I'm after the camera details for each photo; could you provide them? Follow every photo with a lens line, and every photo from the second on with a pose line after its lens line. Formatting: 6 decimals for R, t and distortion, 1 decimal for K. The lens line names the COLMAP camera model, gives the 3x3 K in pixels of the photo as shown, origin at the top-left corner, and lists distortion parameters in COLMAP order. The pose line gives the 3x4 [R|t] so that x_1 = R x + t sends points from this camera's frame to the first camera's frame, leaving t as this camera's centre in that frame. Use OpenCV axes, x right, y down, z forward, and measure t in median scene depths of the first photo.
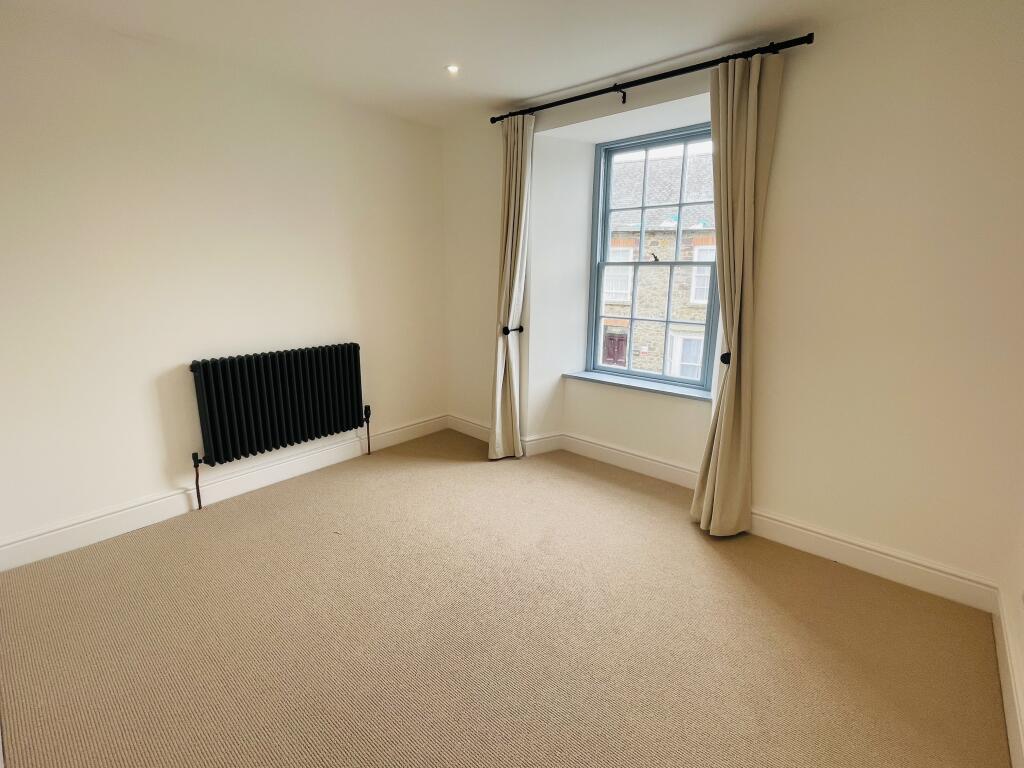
lens RADIAL K [[476.3, 0, 512.0], [0, 476.3, 384.0], [0, 0, 1]] dist [-0.000233, -0.000111]
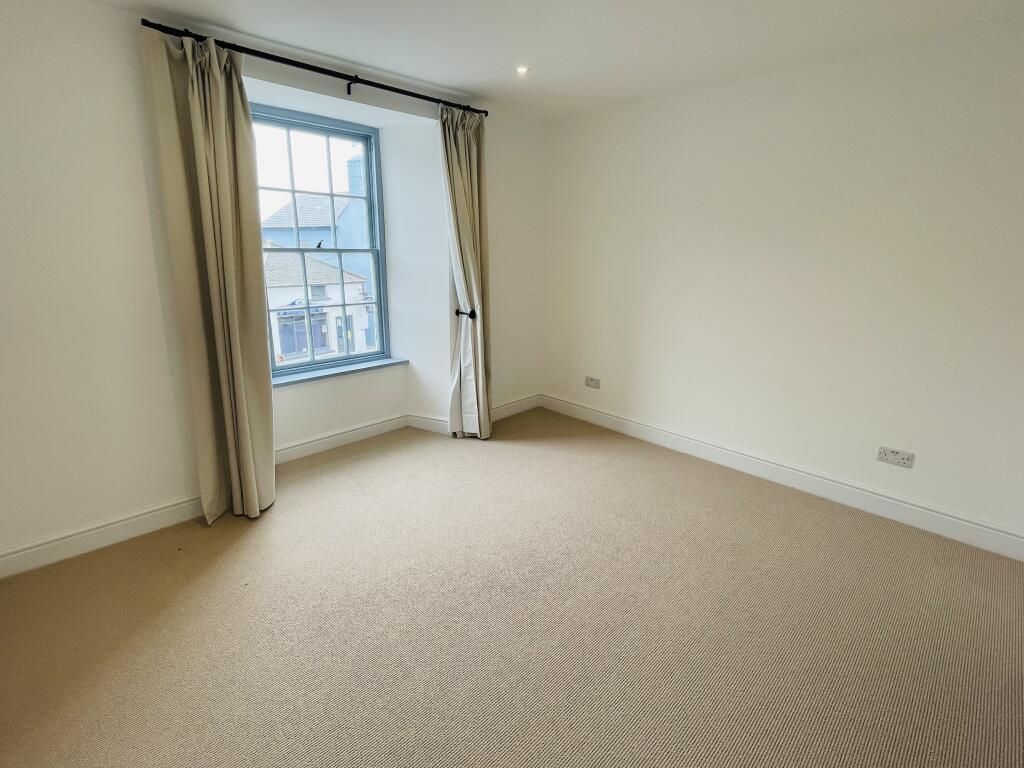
lens RADIAL K [[487.4, 0, 512.0], [0, 487.4, 384.0], [0, 0, 1]] dist [-0.001054, -0.000456]
pose [[0.070913, -0.264357, 0.961814, -0.759627], [0.235475, 0.941425, 0.241392, -0.143083], [-0.969290, 0.209365, 0.129009, 0.546908]]
